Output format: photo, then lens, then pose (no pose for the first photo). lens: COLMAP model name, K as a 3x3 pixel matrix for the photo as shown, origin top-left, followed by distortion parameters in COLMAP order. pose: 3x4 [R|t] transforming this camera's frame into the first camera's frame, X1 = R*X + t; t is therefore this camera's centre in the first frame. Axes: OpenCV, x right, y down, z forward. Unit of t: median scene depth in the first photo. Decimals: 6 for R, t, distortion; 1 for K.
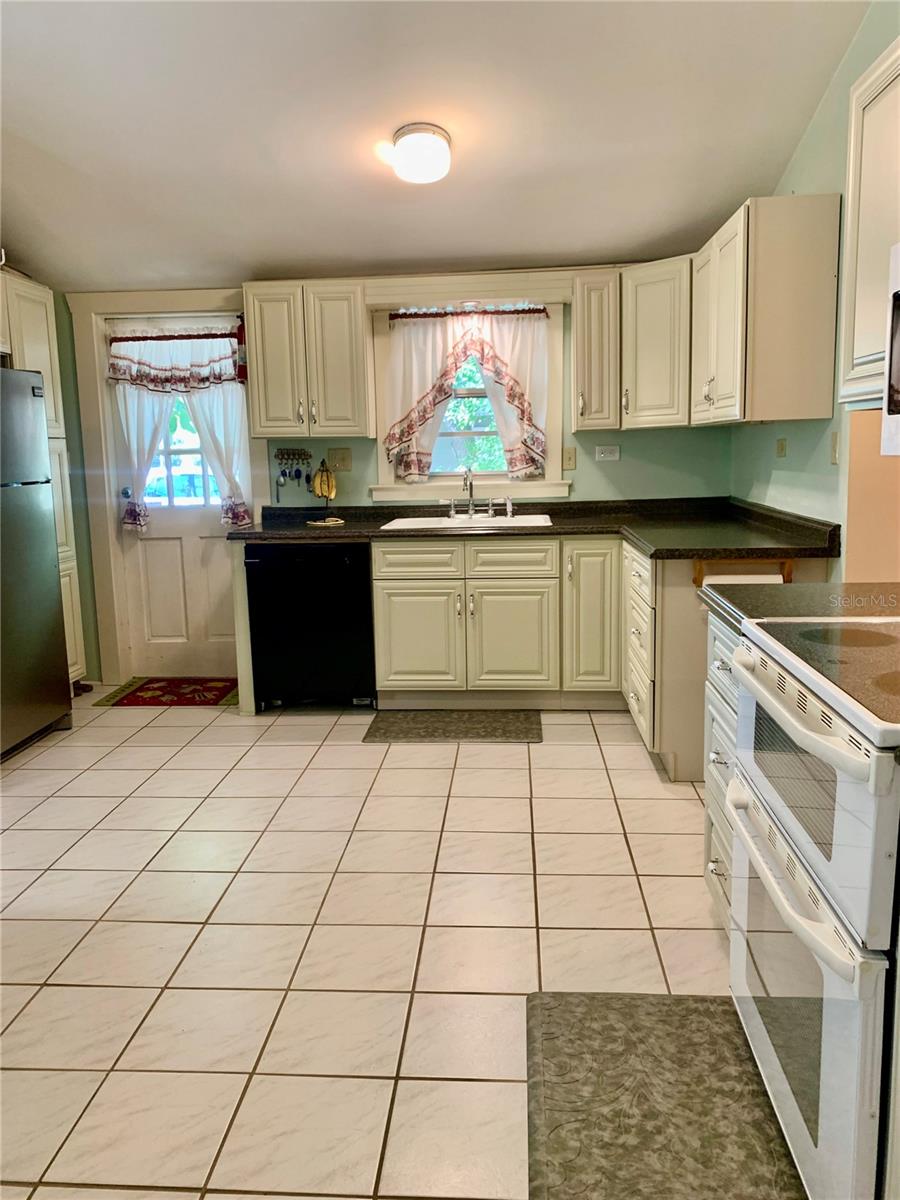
lens RADIAL K [[931.6, 0, 455.0], [0, 931.6, 592.9], [0, 0, 1]] dist [0.074546, -0.110772]
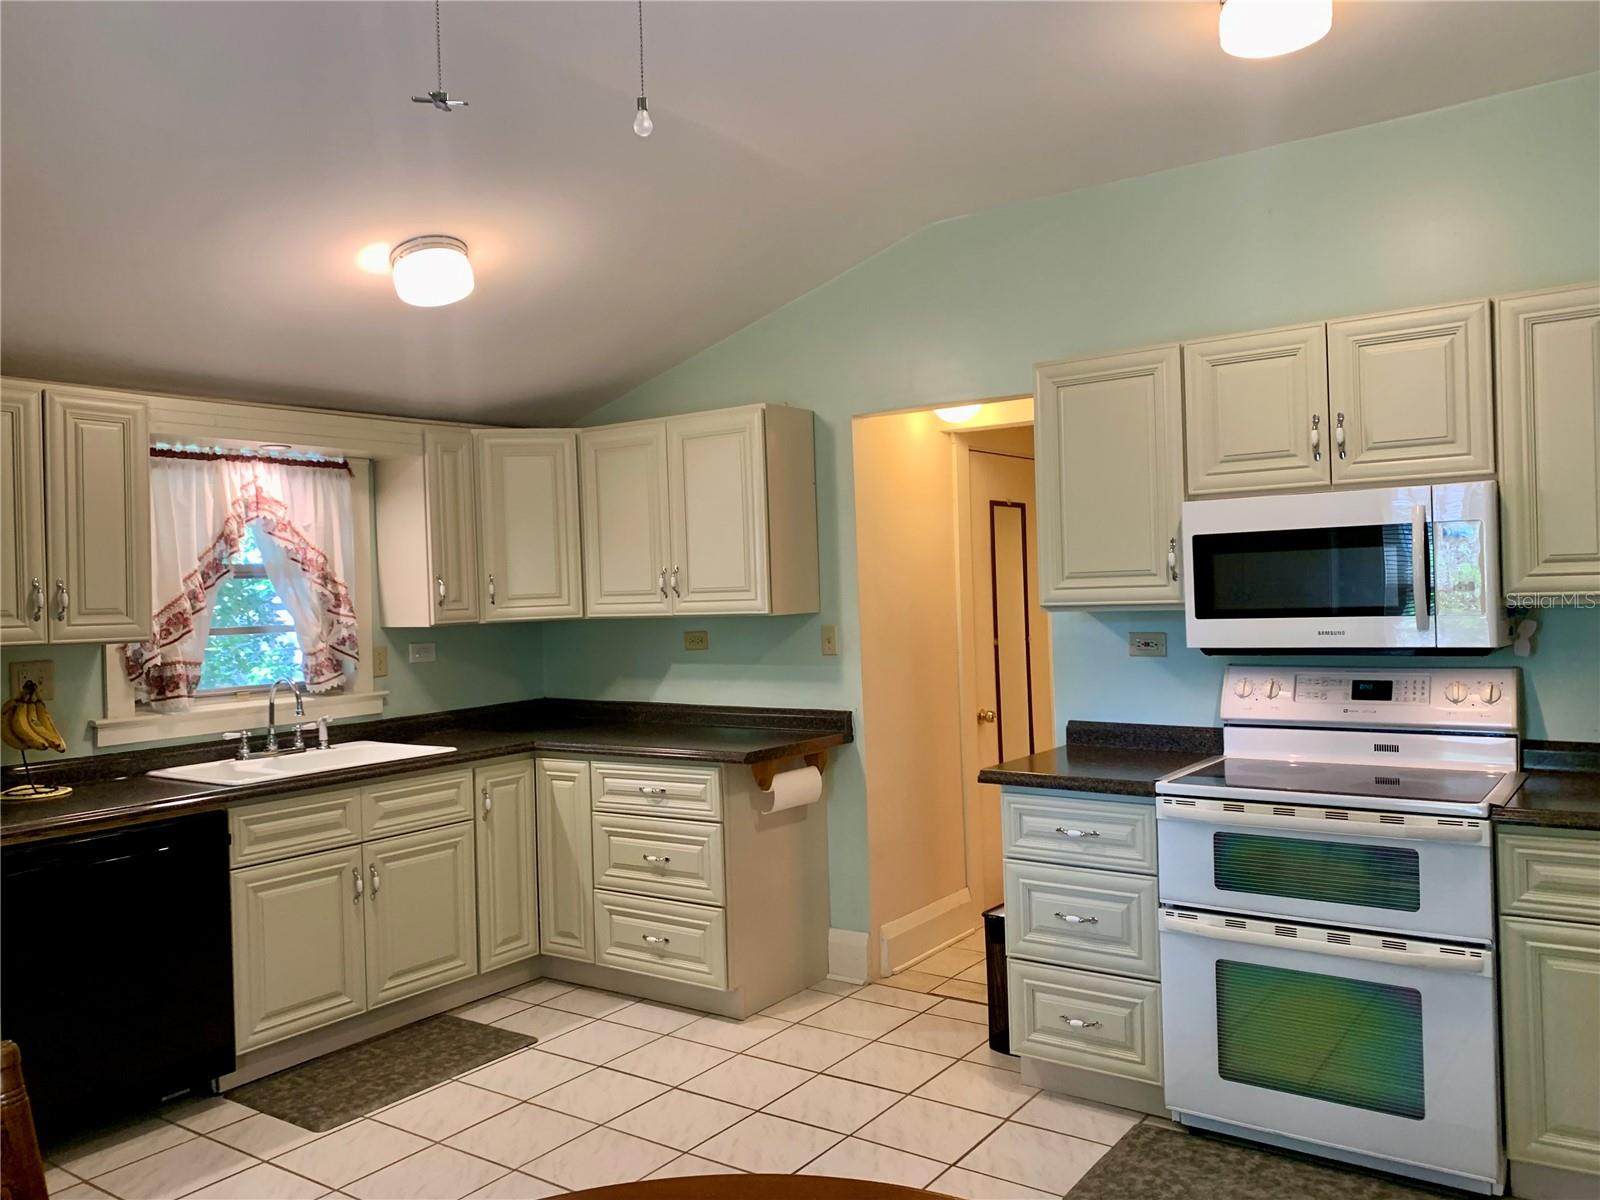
lens RADIAL K [[1242.2, 0, 812.0], [0, 1242.2, 582.3], [0, 0, 1]] dist [0.074546, -0.110772]
pose [[0.515932, 0.010854, 0.856561, -0.599441], [0.151472, 0.983008, -0.103693, -0.056552], [-0.843131, 0.183244, 0.505521, 0.223436]]
